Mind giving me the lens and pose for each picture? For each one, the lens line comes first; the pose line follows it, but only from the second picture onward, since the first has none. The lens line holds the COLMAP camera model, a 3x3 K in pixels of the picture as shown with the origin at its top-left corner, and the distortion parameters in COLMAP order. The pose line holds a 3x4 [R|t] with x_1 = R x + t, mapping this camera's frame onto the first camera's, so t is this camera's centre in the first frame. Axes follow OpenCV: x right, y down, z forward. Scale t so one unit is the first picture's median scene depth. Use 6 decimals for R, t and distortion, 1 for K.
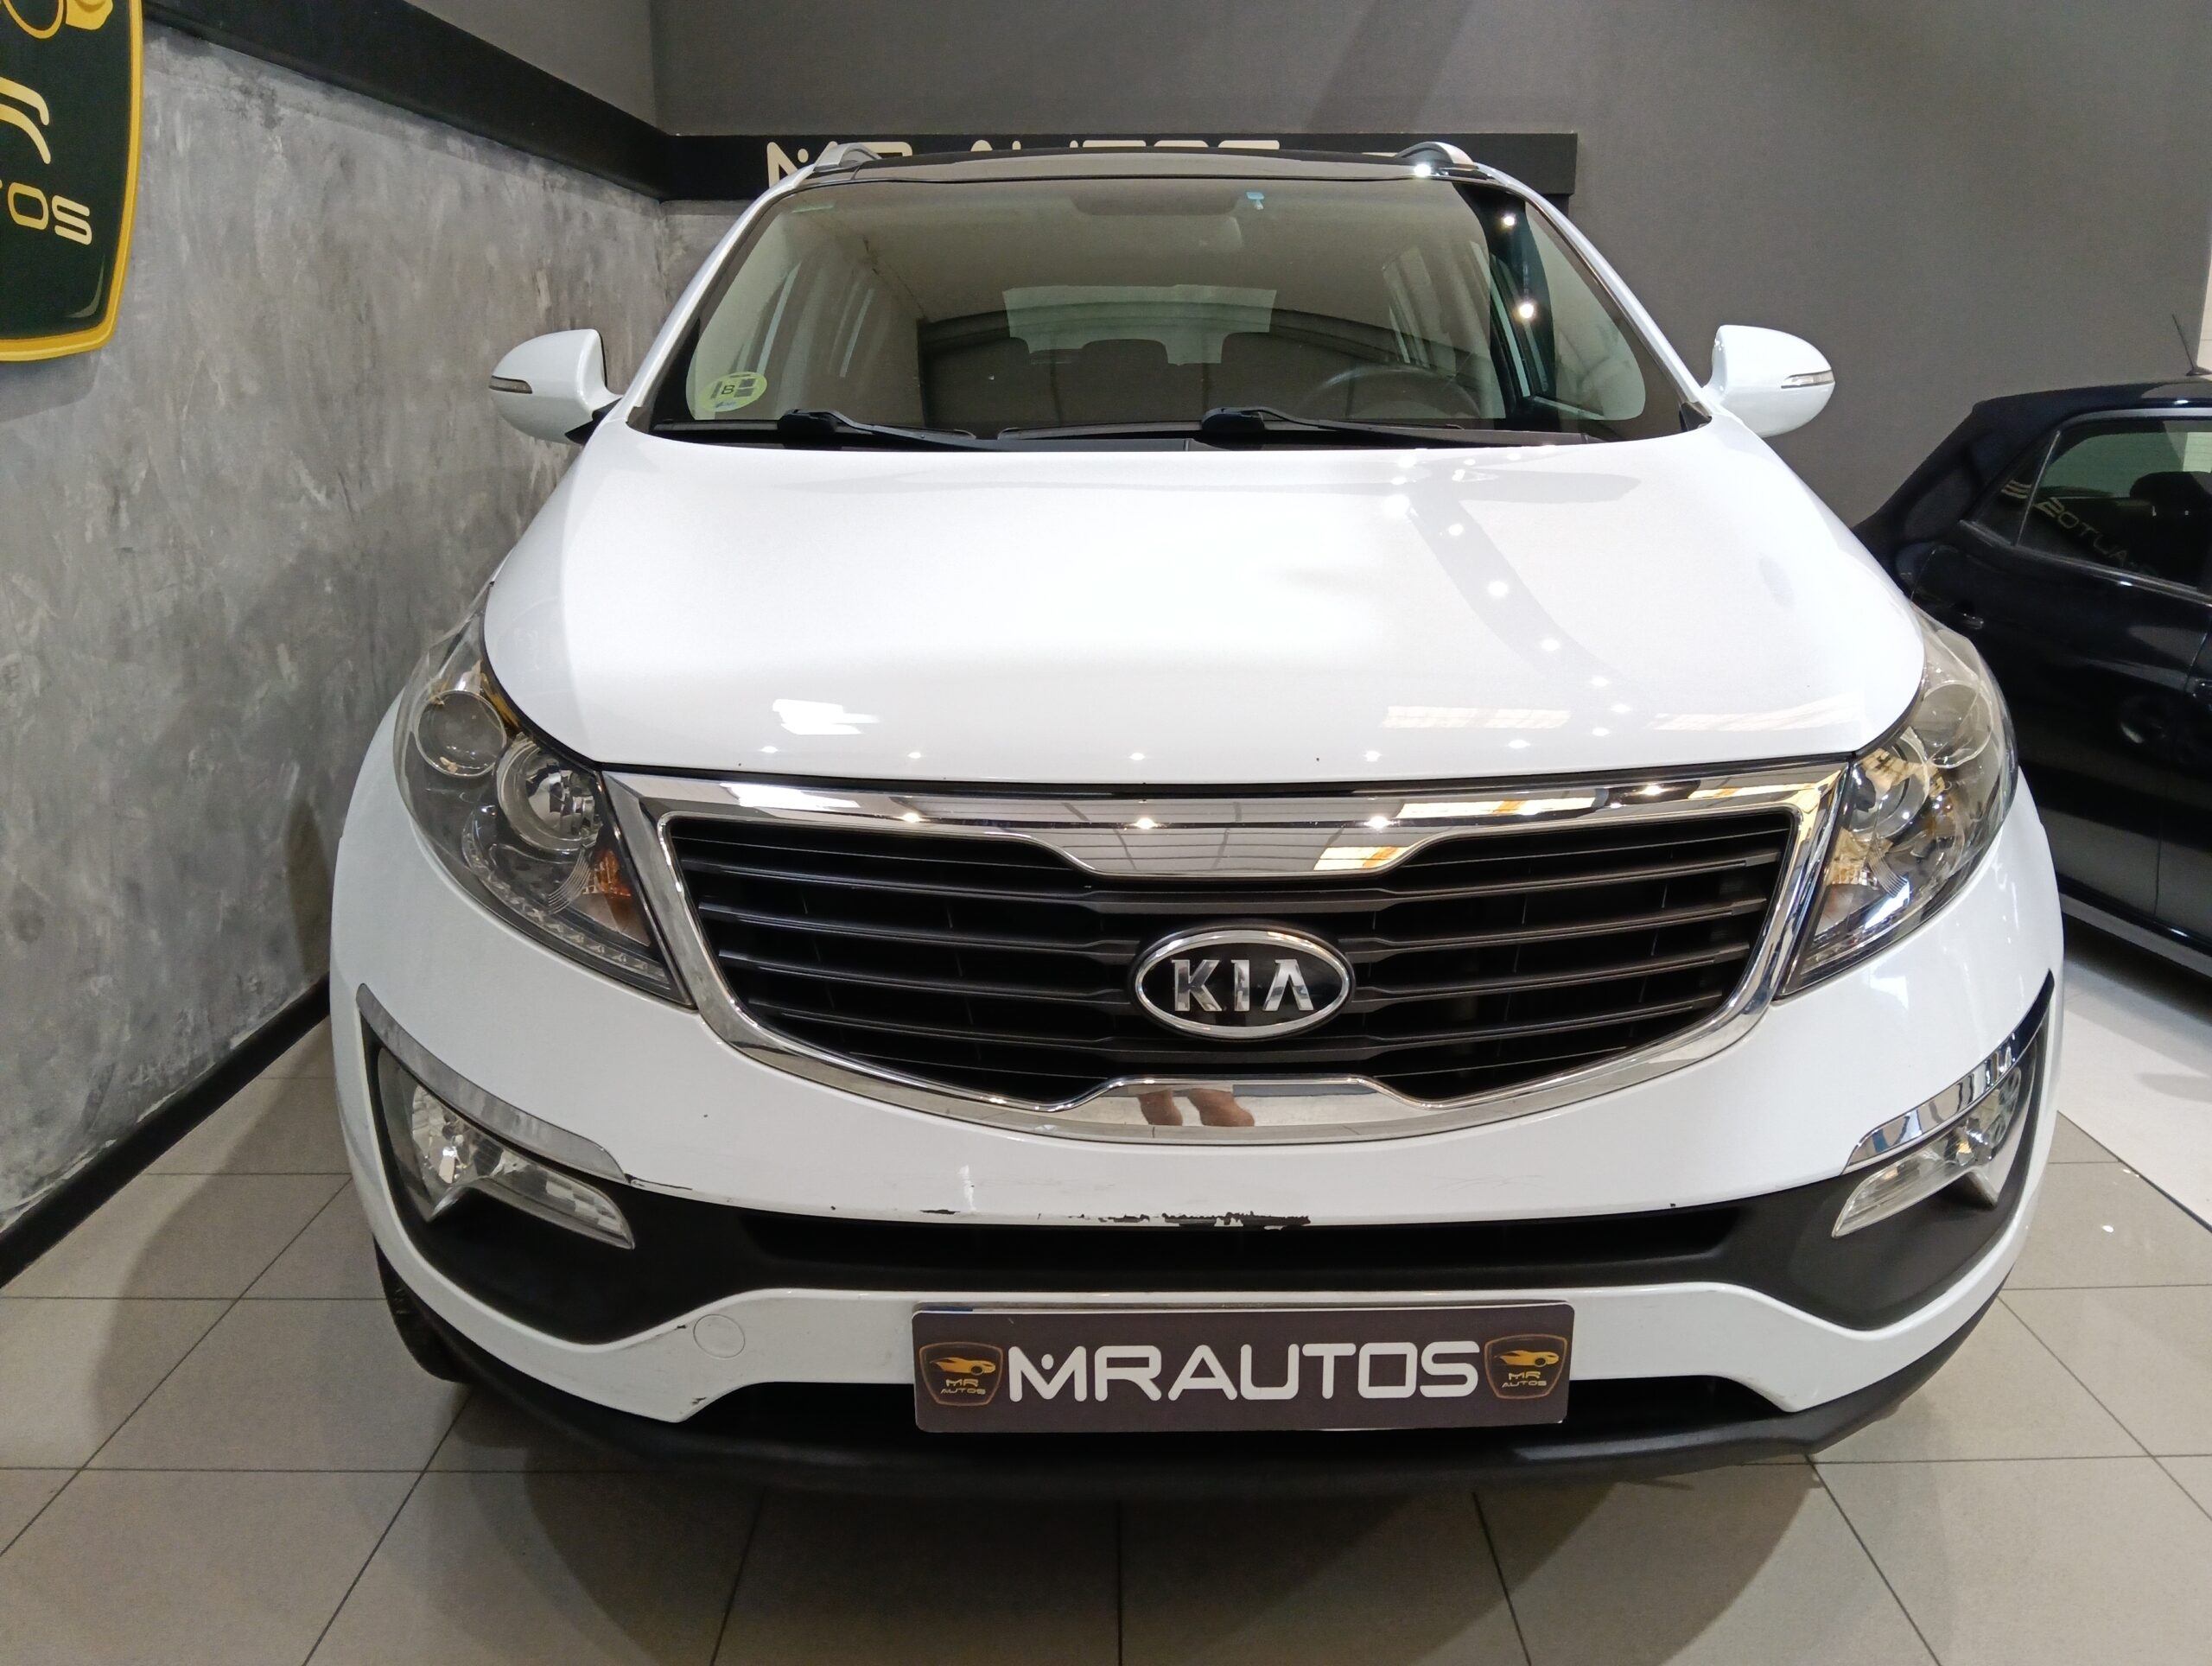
lens RADIAL K [[1775.0, 0, 1099.0], [0, 1775.0, 877.0], [0, 0, 1]] dist [0.055994, -0.106433]
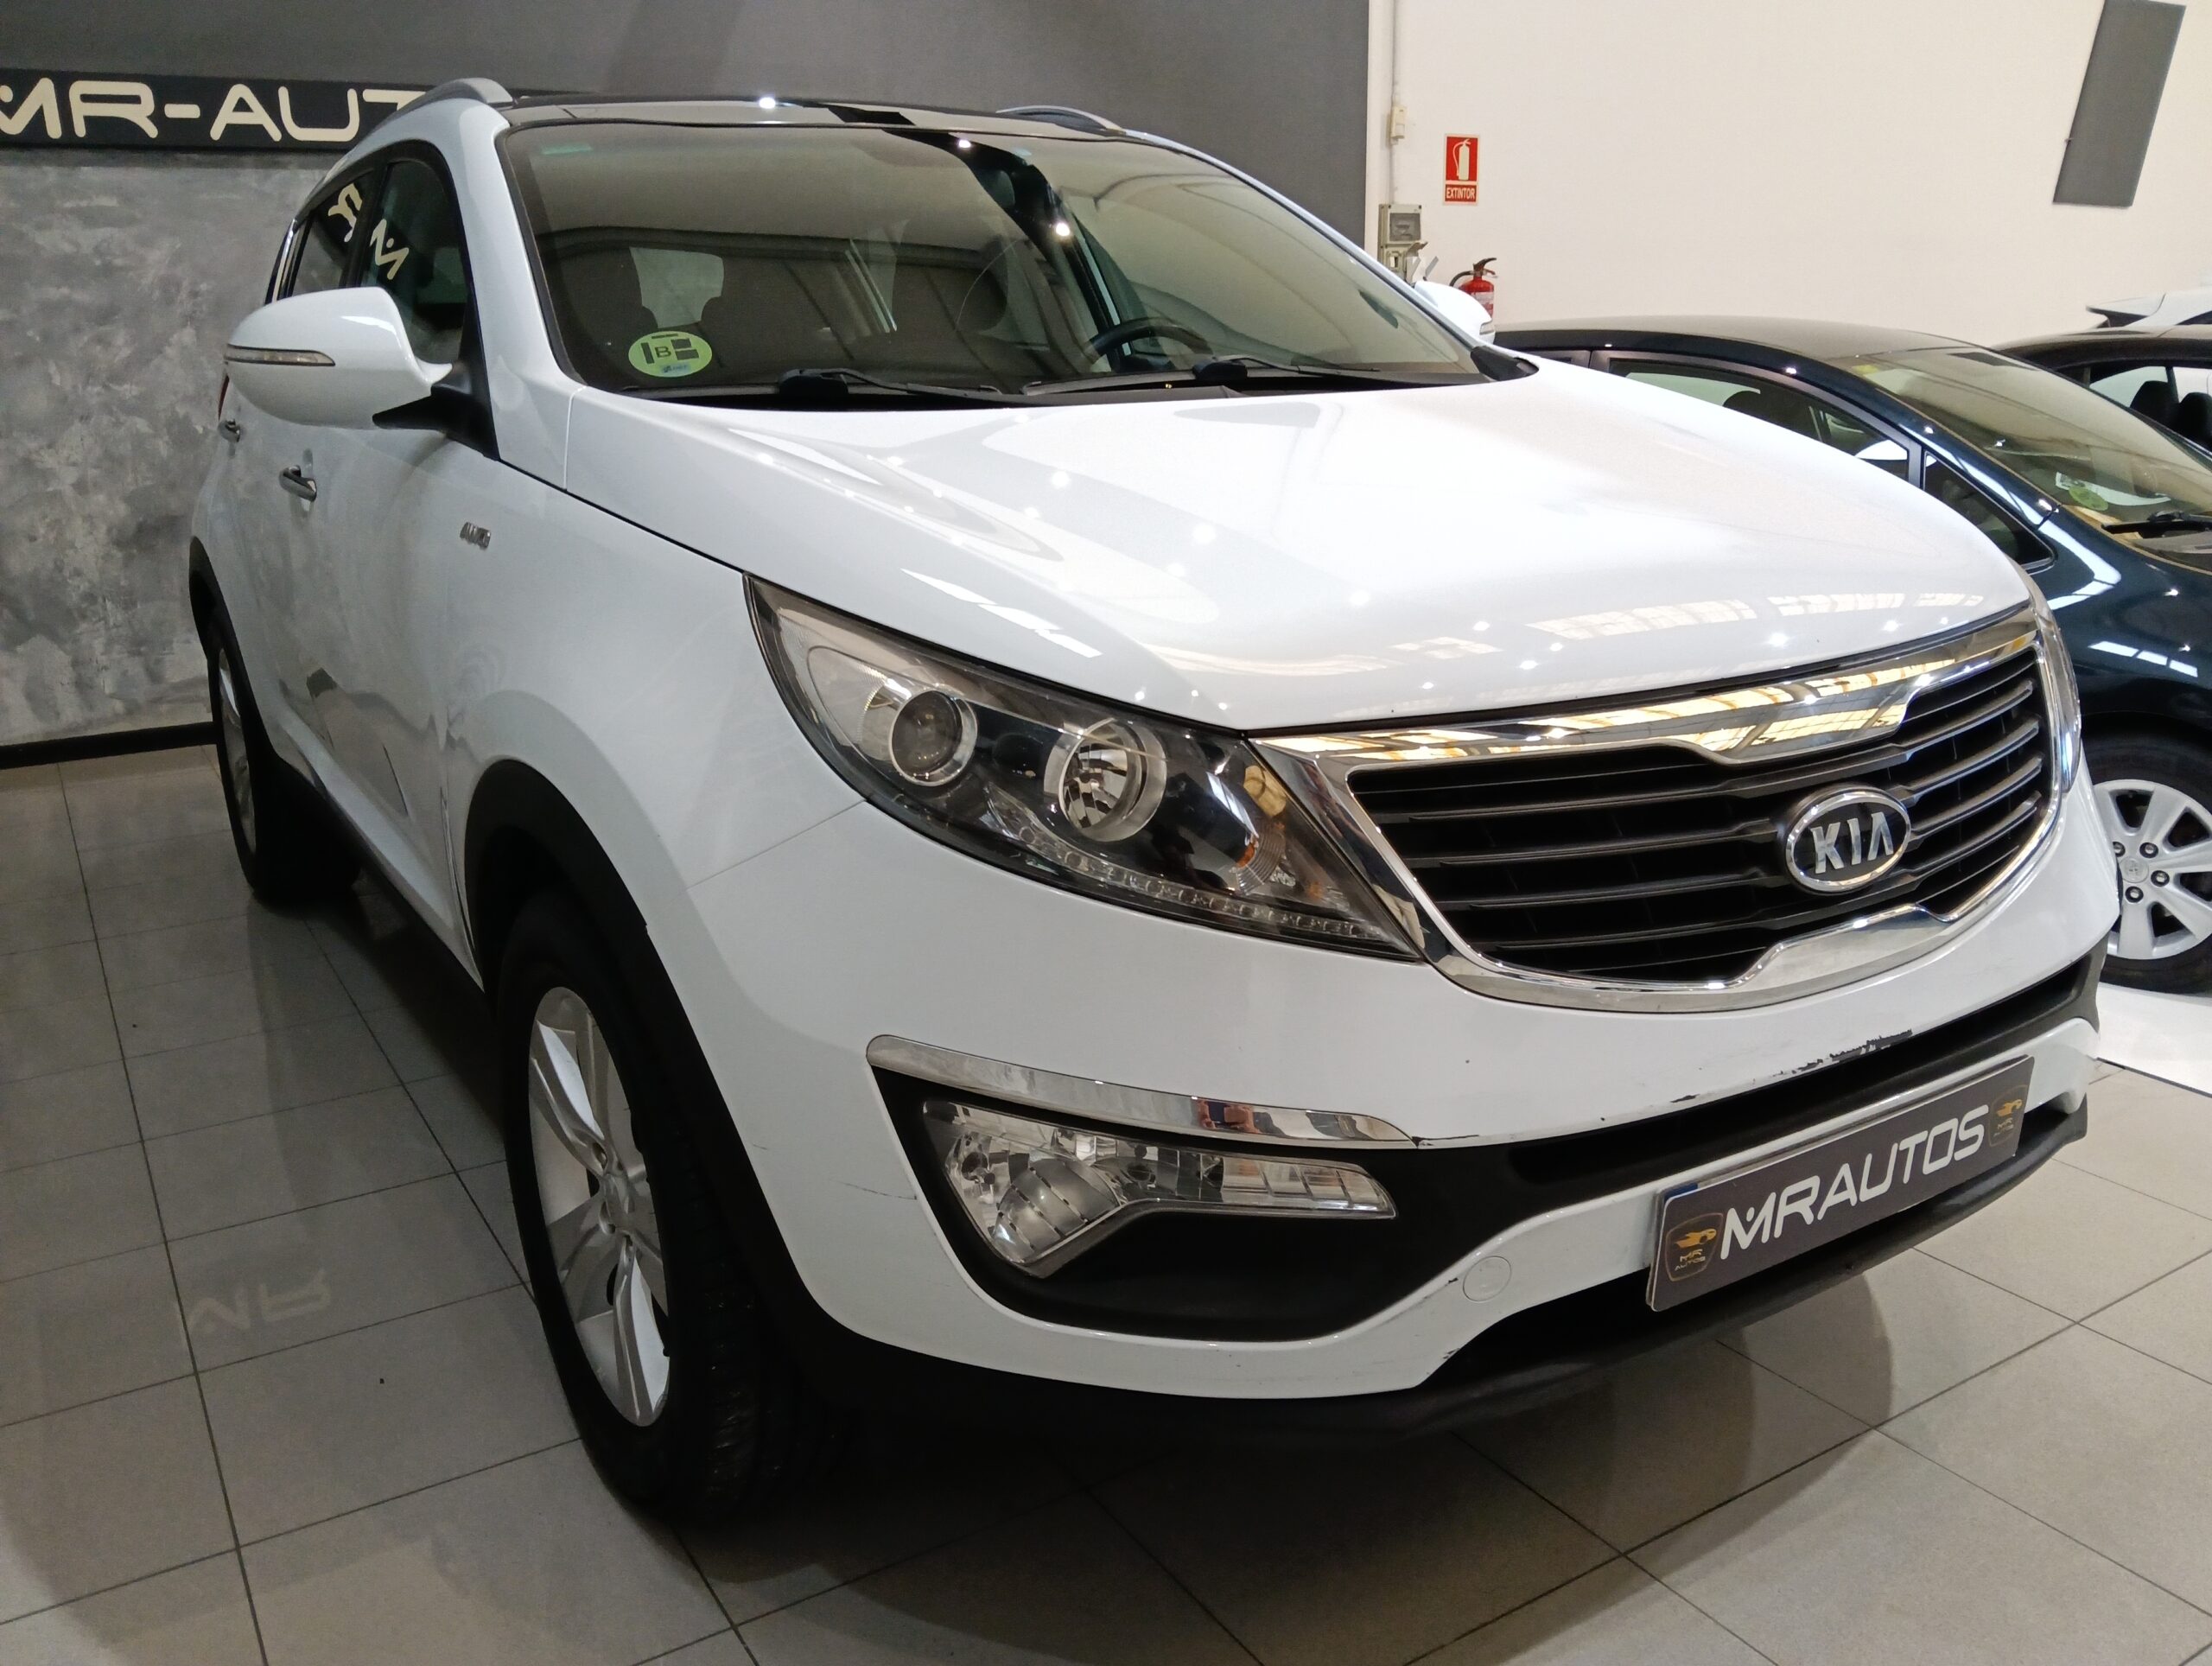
lens RADIAL K [[1775.0, 0, 1099.0], [0, 1775.0, 877.0], [0, 0, 1]] dist [0.055994, -0.106433]
pose [[0.848991, -0.168374, 0.500864, -0.879185], [0.162564, 0.985130, 0.055614, -0.056923], [-0.502780, 0.034206, 0.863737, 0.248315]]
